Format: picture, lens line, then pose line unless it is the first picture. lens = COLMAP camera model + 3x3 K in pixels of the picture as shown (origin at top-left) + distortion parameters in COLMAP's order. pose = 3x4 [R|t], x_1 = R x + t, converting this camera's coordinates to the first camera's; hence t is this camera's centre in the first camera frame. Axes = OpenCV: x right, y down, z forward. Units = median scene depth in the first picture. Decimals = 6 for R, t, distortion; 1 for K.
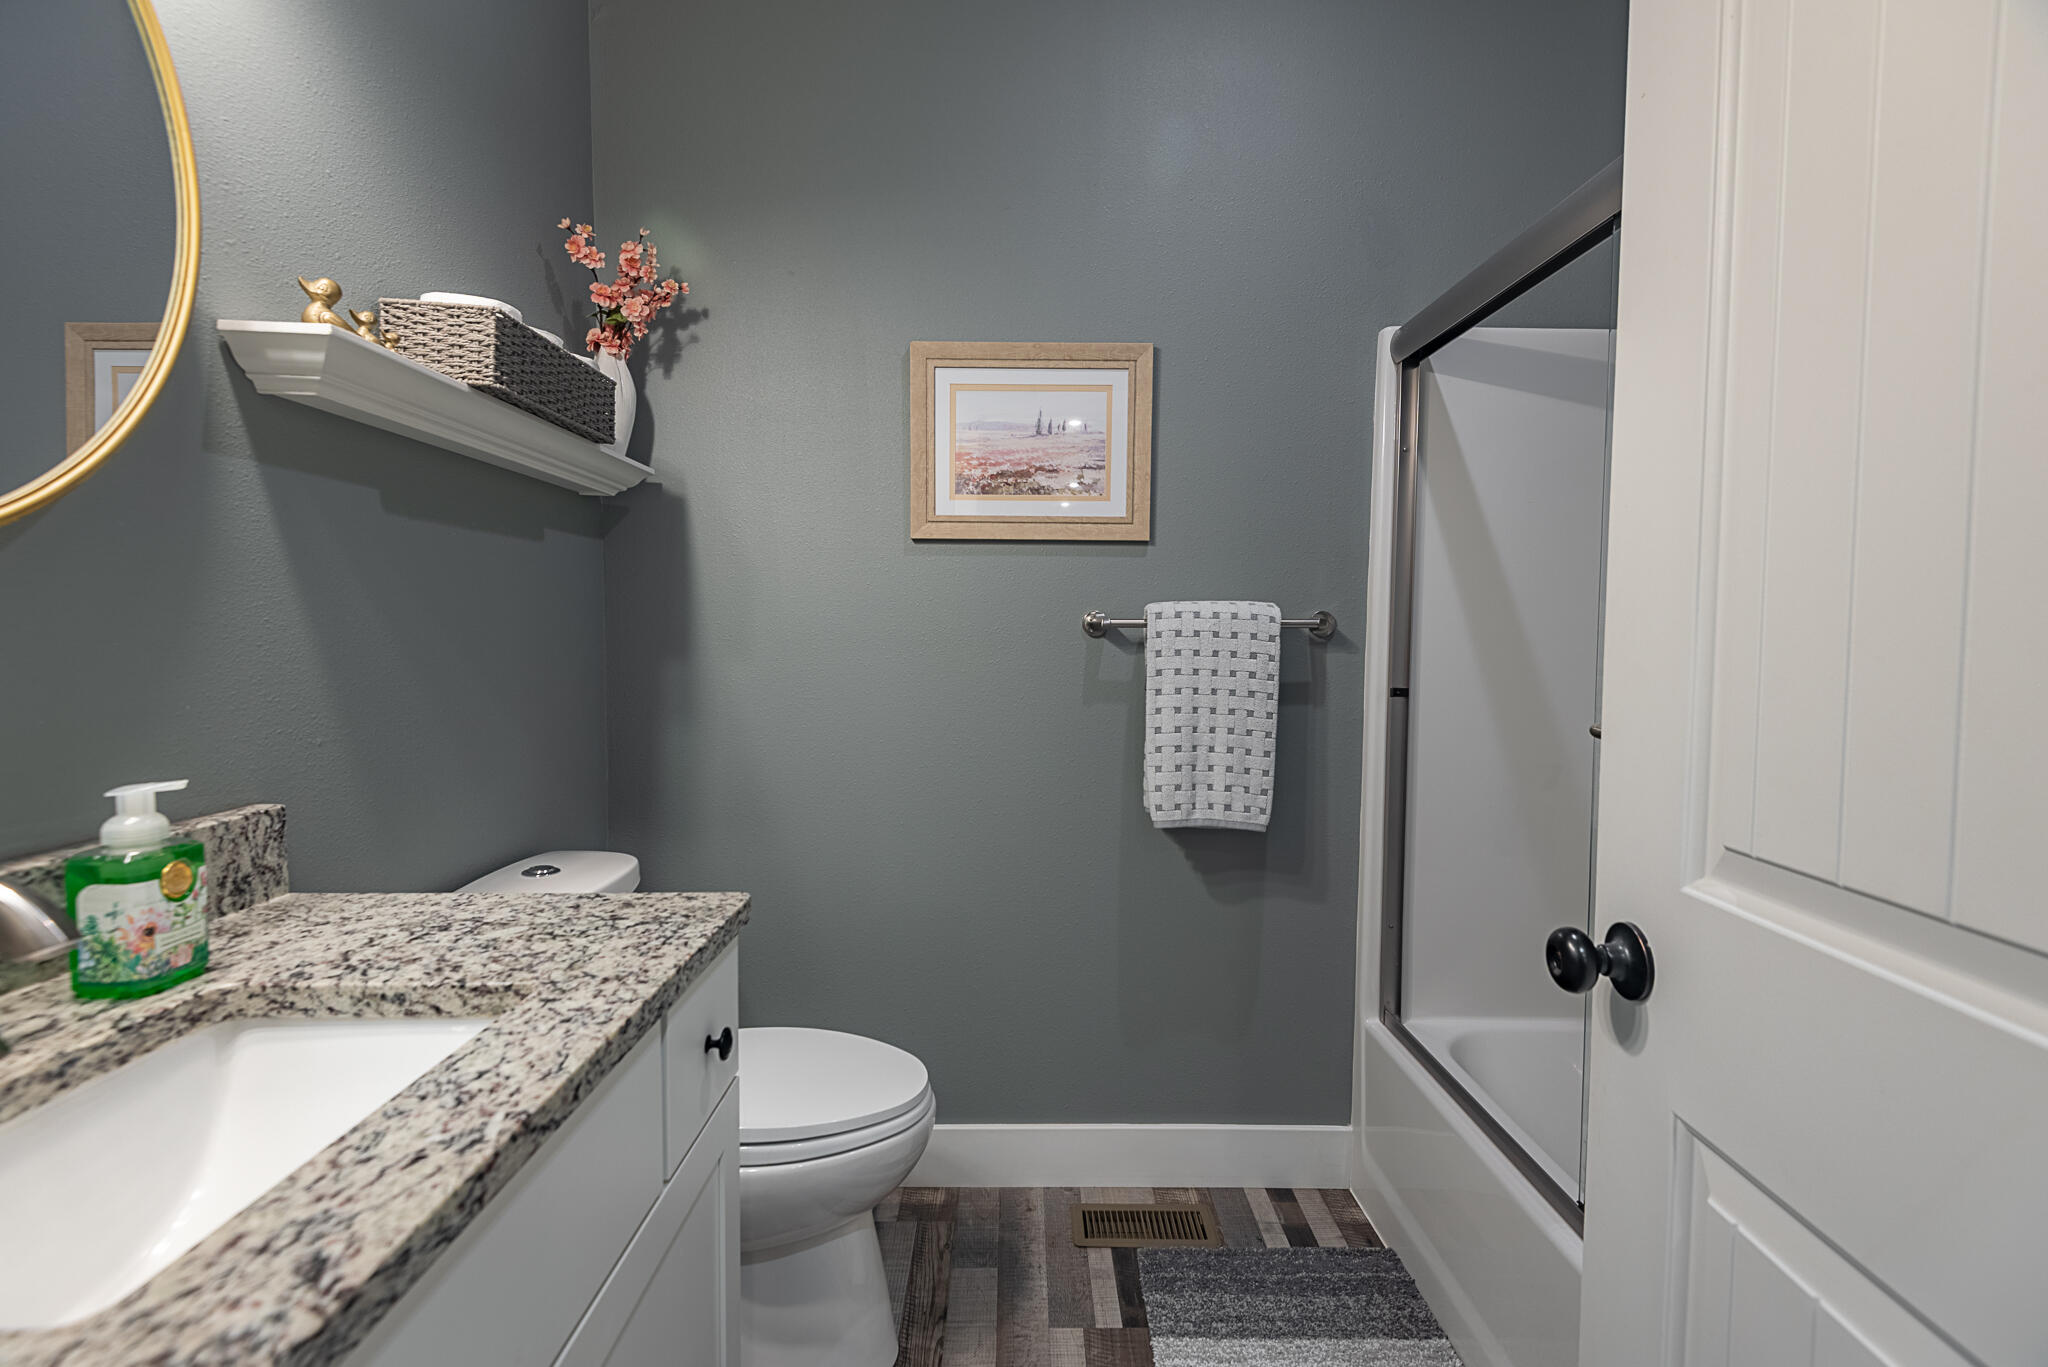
lens RADIAL K [[961.3, 0, 1045.5], [0, 961.3, 678.5], [0, 0, 1]] dist [0.035339, -0.026334]
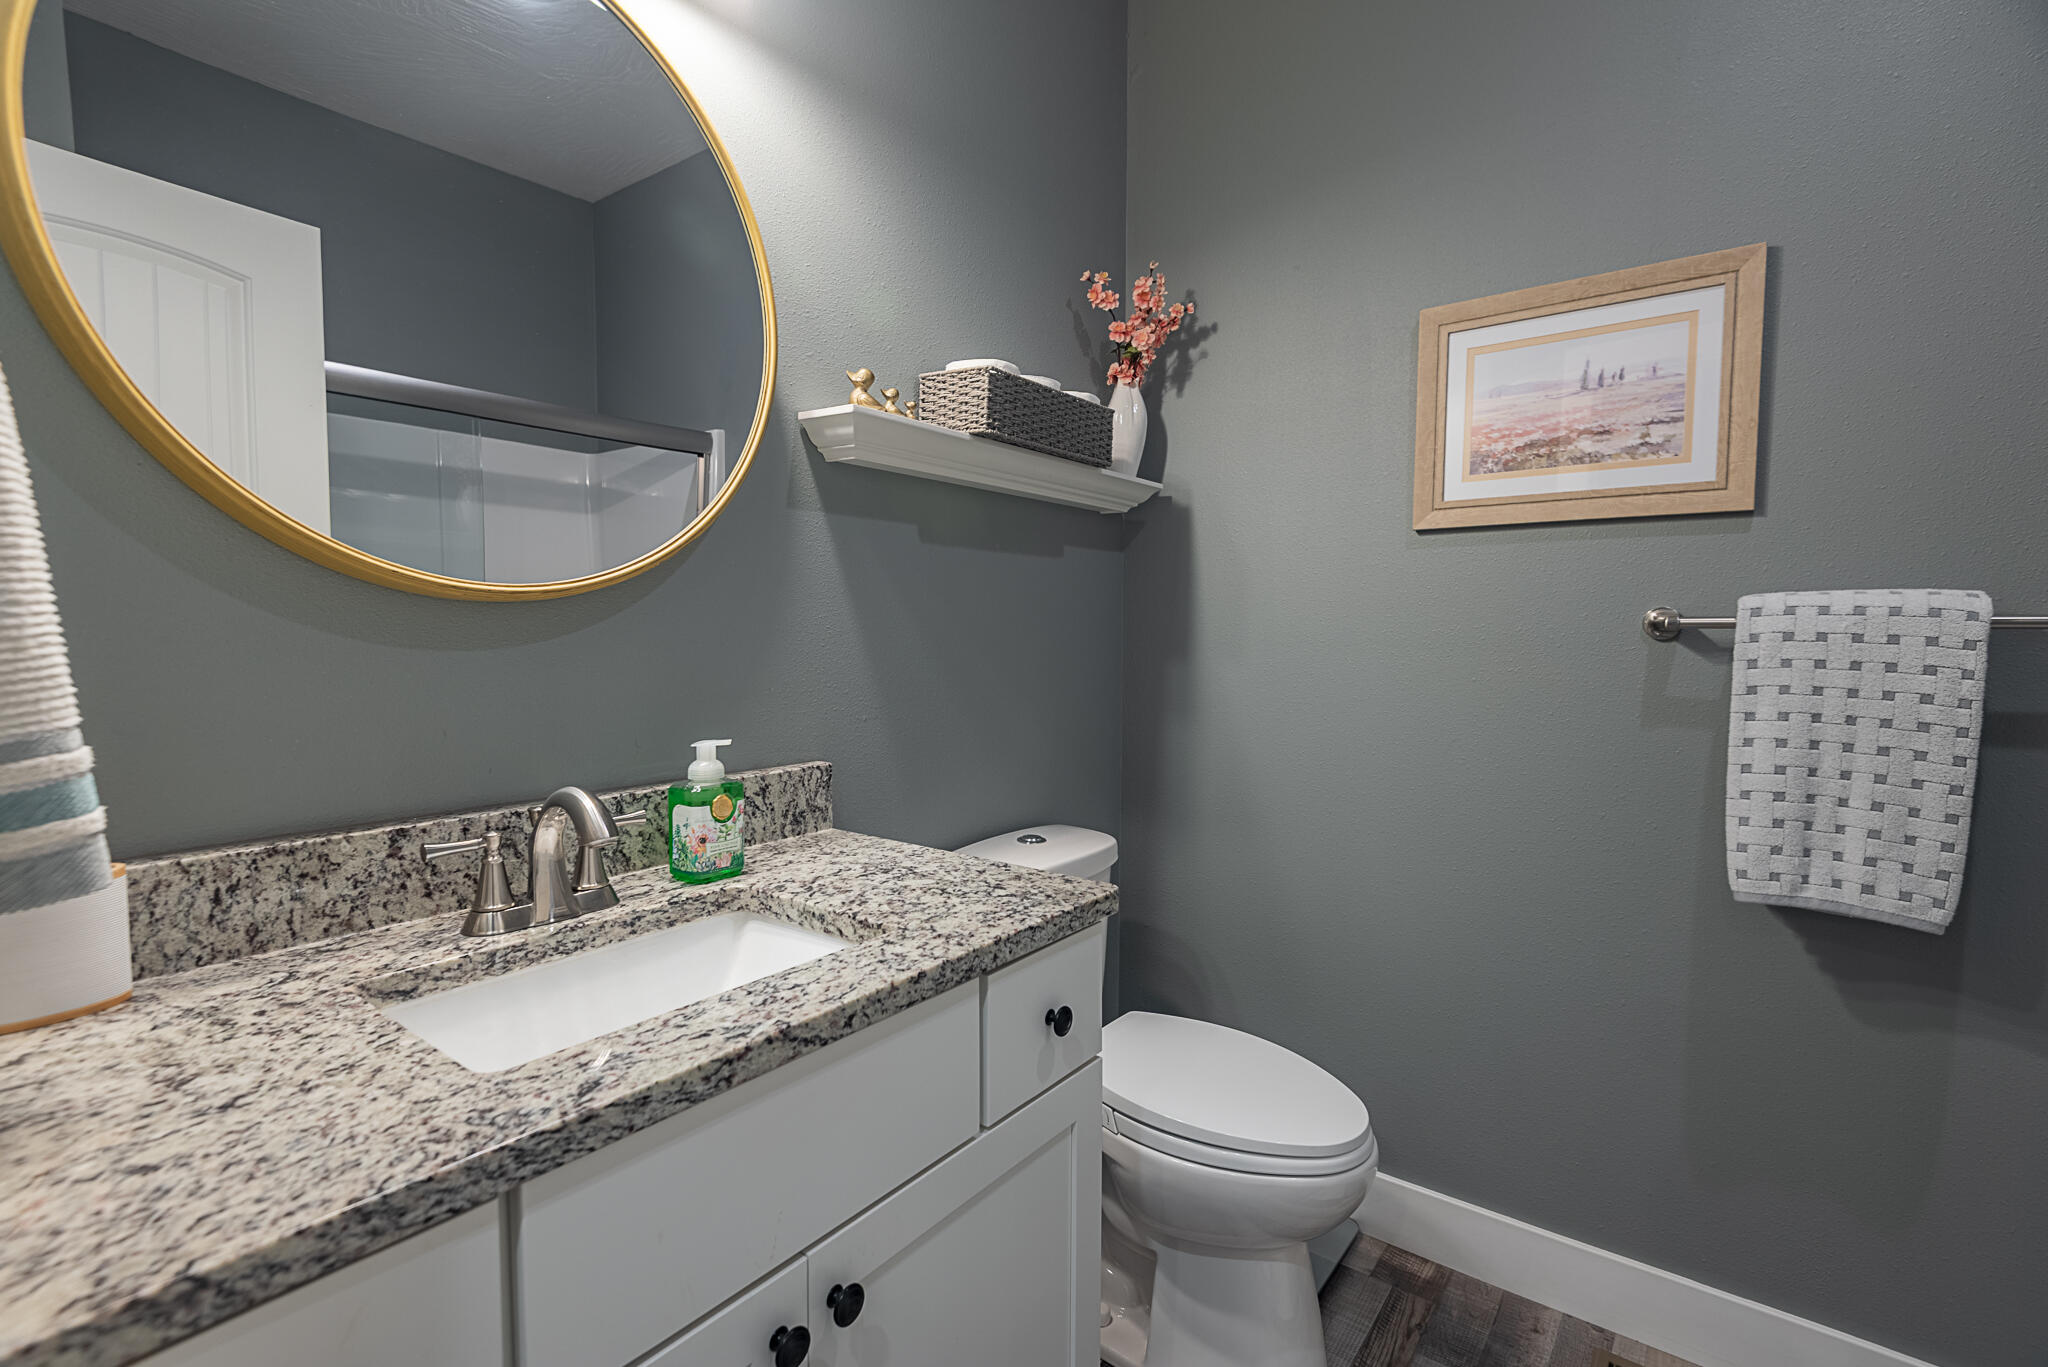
lens RADIAL K [[950.8, 0, 1011.5], [0, 950.8, 681.1], [0, 0, 1]] dist [0.037953, -0.025812]
pose [[0.771076, 0.031509, -0.635963, 0.223291], [-0.029649, 0.999468, 0.013572, -0.009068], [0.636053, 0.008390, 0.771600, 0.113295]]
